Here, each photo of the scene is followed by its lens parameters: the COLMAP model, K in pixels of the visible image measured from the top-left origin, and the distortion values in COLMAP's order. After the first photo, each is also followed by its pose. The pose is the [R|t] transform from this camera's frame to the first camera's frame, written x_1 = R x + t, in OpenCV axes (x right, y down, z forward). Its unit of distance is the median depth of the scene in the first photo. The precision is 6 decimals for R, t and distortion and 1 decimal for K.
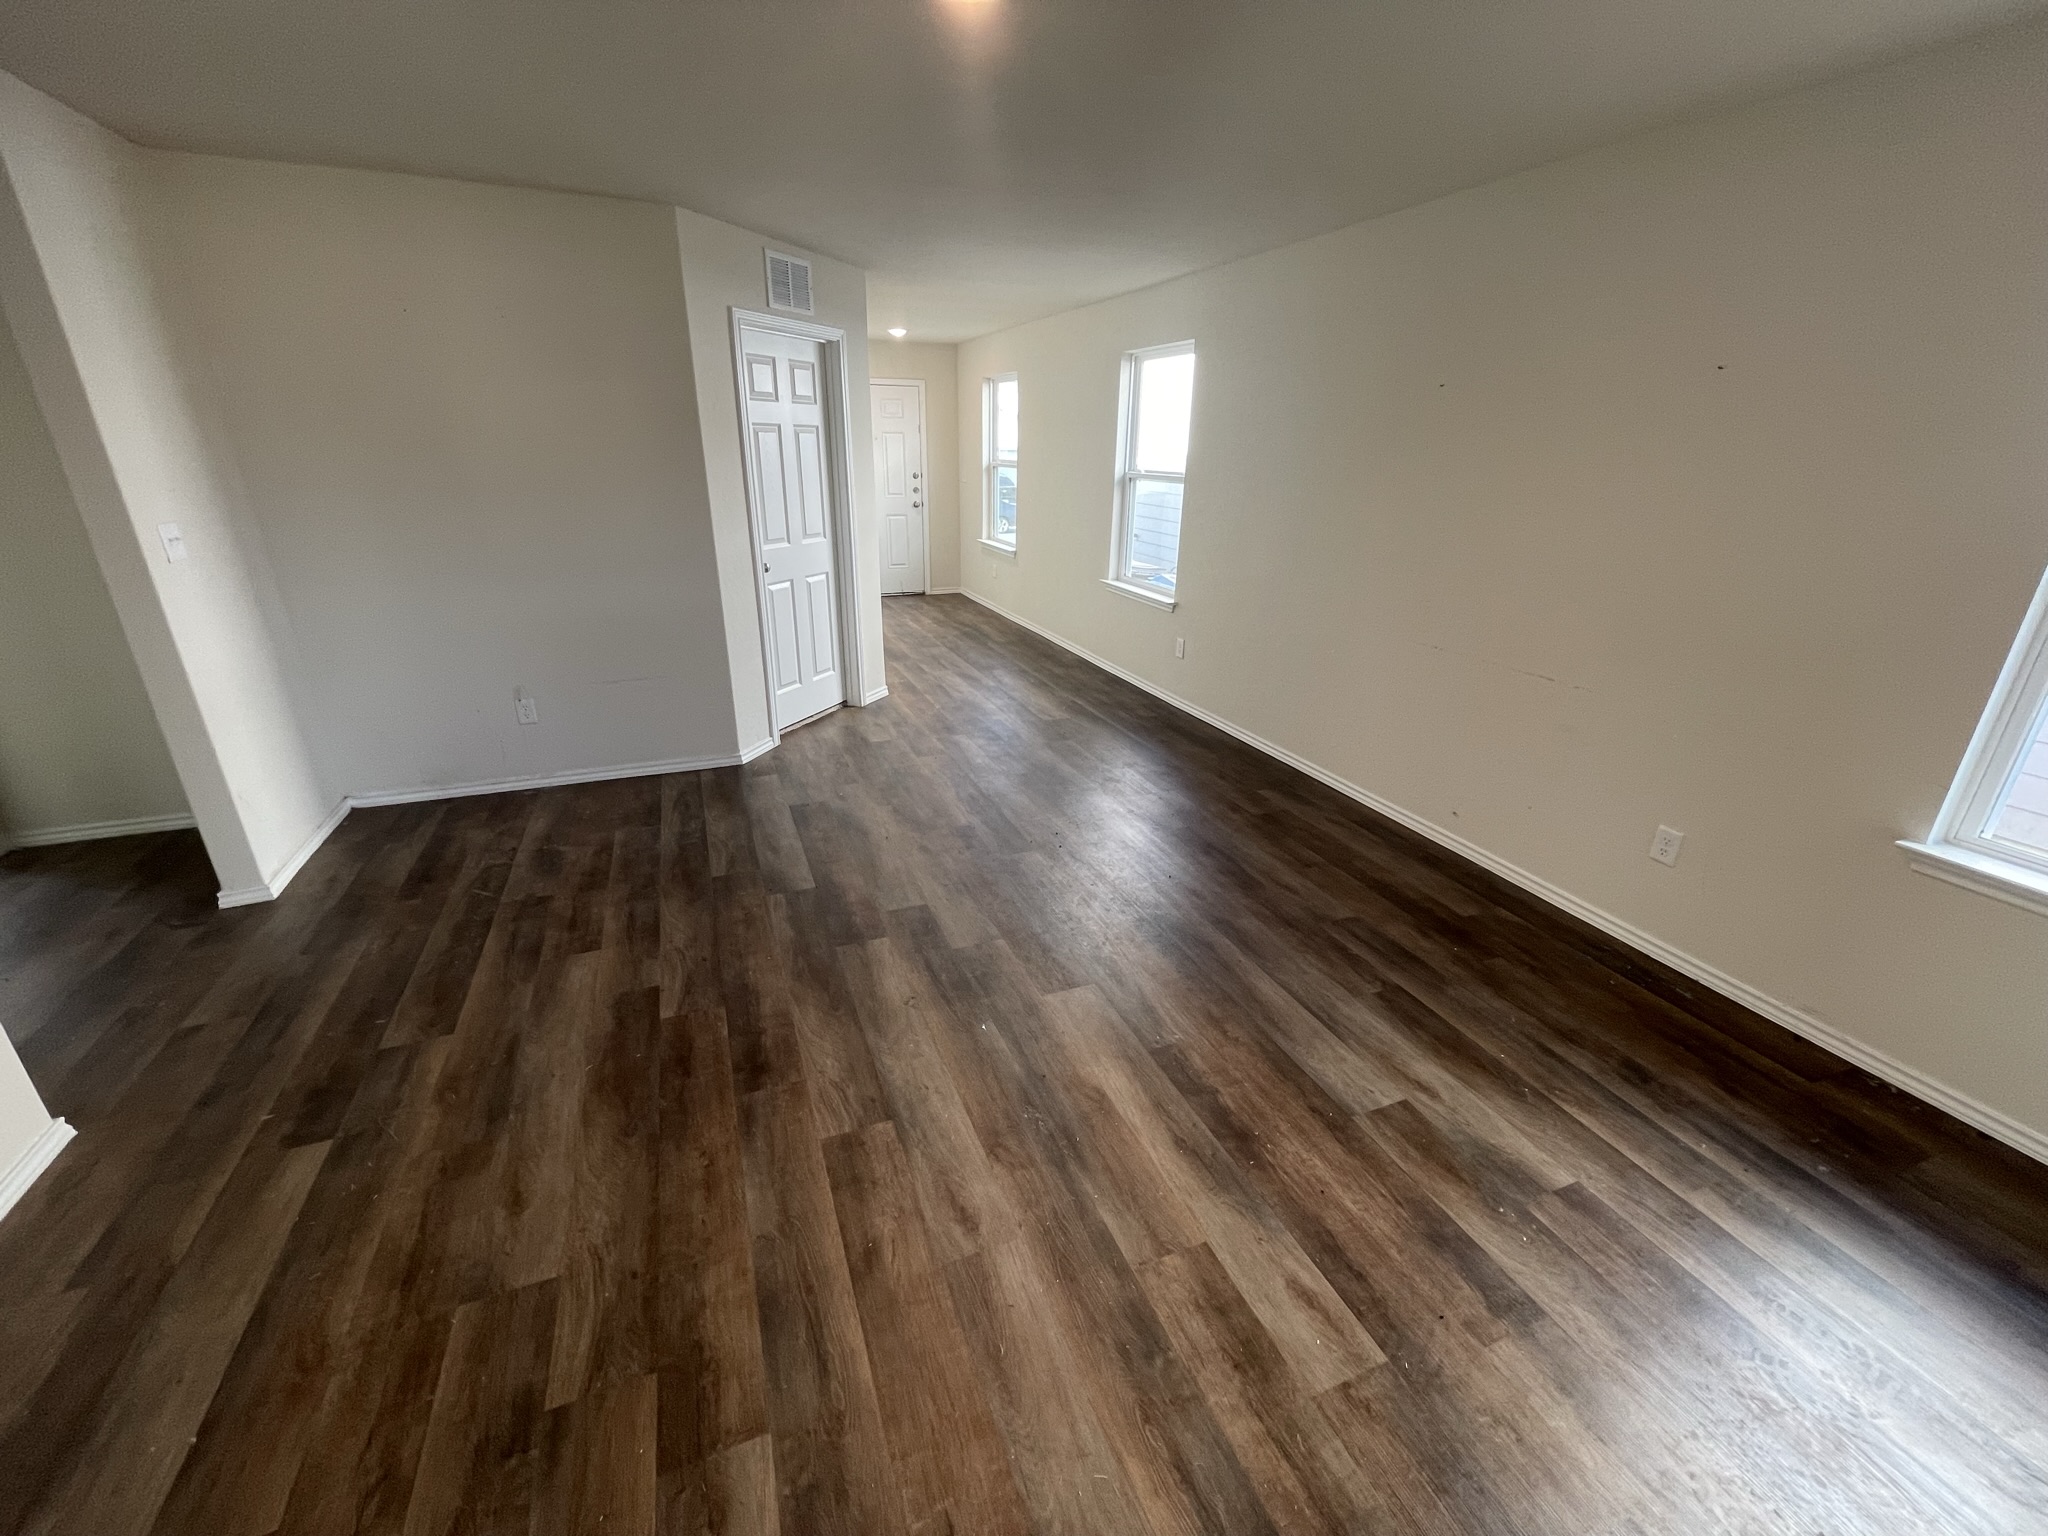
lens RADIAL K [[828.9, 0, 1024.0], [0, 828.9, 768.0], [0, 0, 1]] dist [-0.000260, 0.000238]
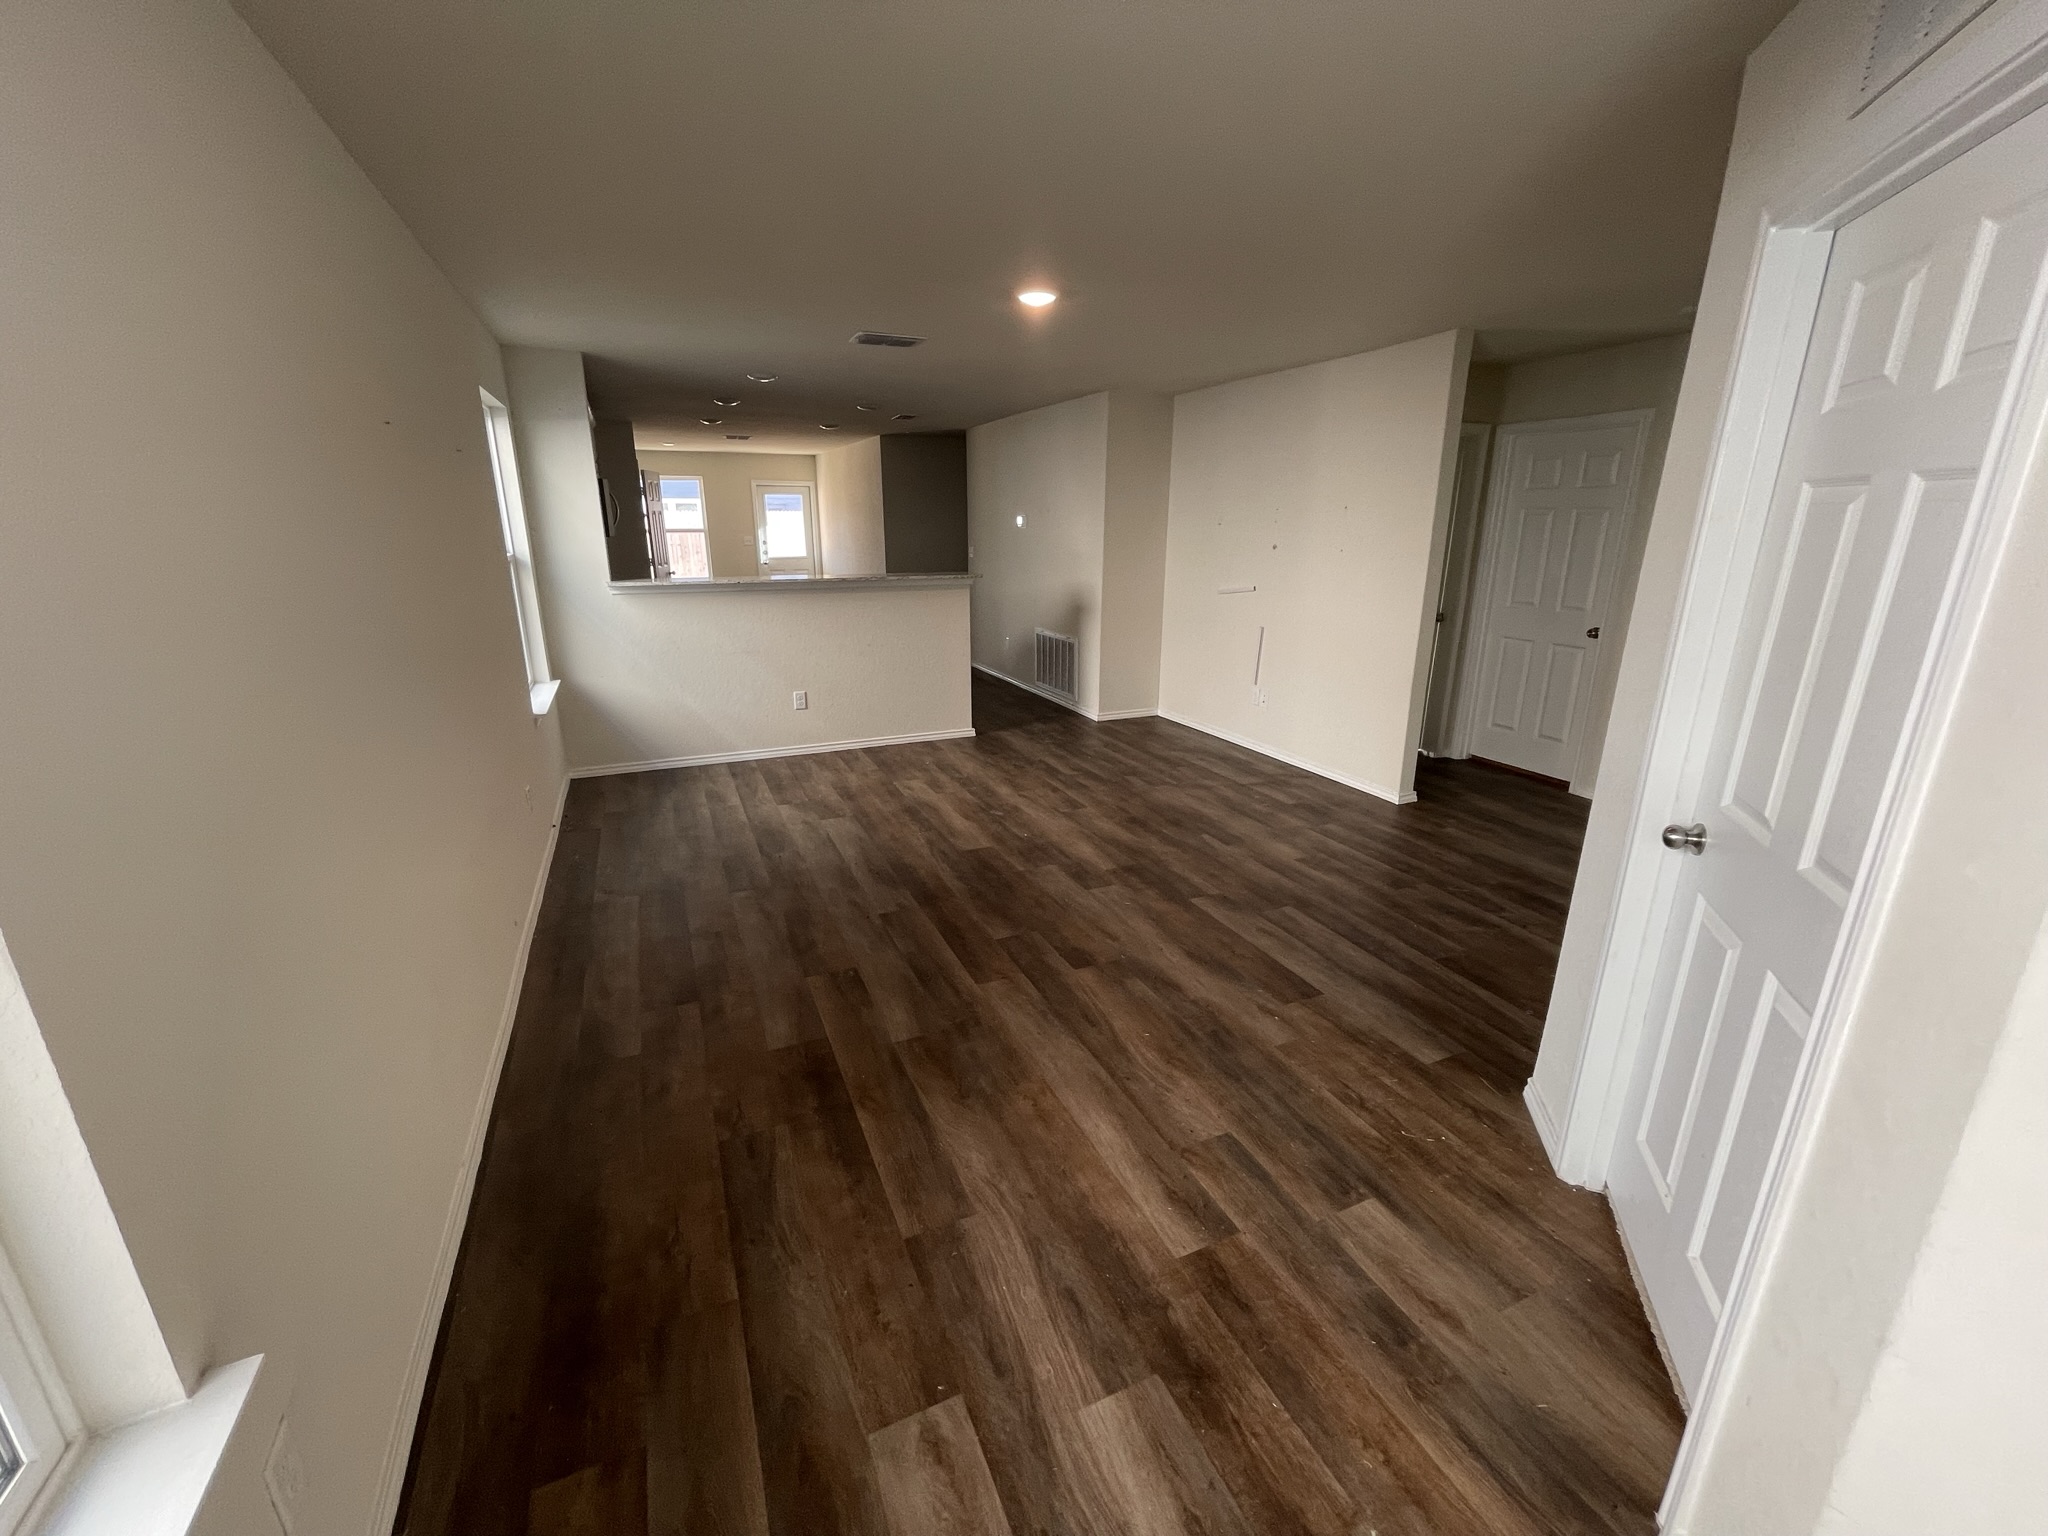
lens RADIAL K [[828.9, 0, 1024.0], [0, 828.9, 768.0], [0, 0, 1]] dist [-0.000260, 0.000238]
pose [[-0.999087, -0.007662, -0.042033, 0.036318], [-0.032011, 0.785817, 0.617630, -0.993919], [0.028298, 0.618411, -0.785345, 2.532852]]
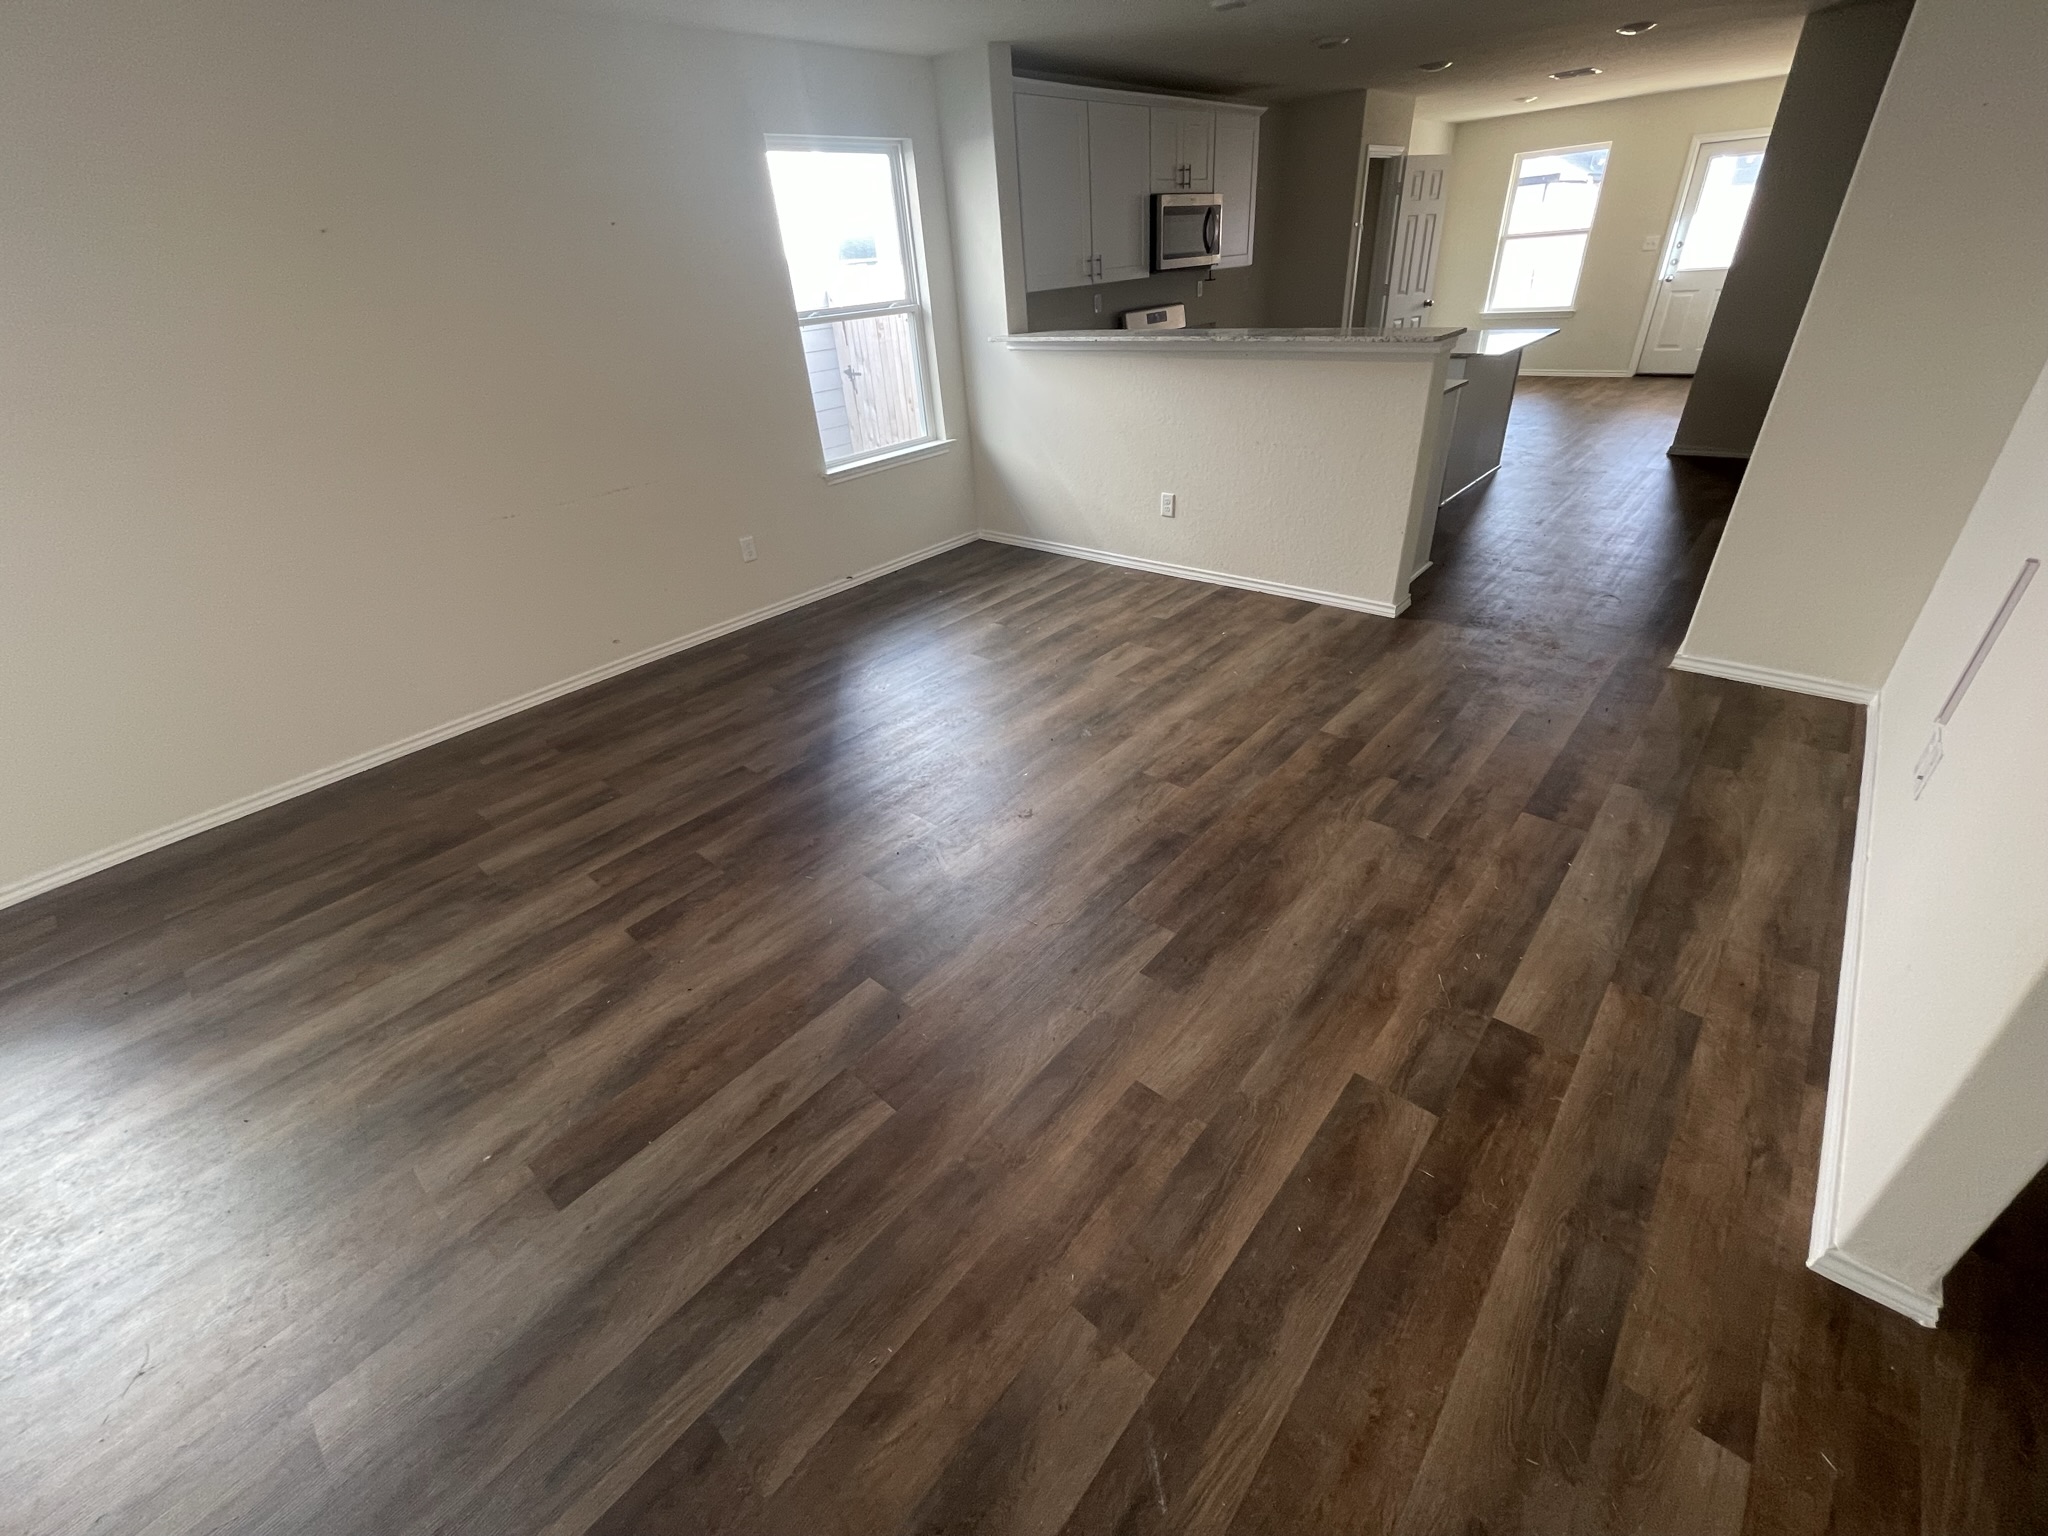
lens RADIAL K [[838.1, 0, 1024.0], [0, 838.1, 768.0], [0, 0, 1]] dist [-0.009320, 0.000023]
pose [[-0.444341, -0.452638, 0.773098, -1.090164], [0.388802, 0.680025, 0.621610, -0.505940], [-0.807090, 0.576789, -0.126176, 1.256135]]
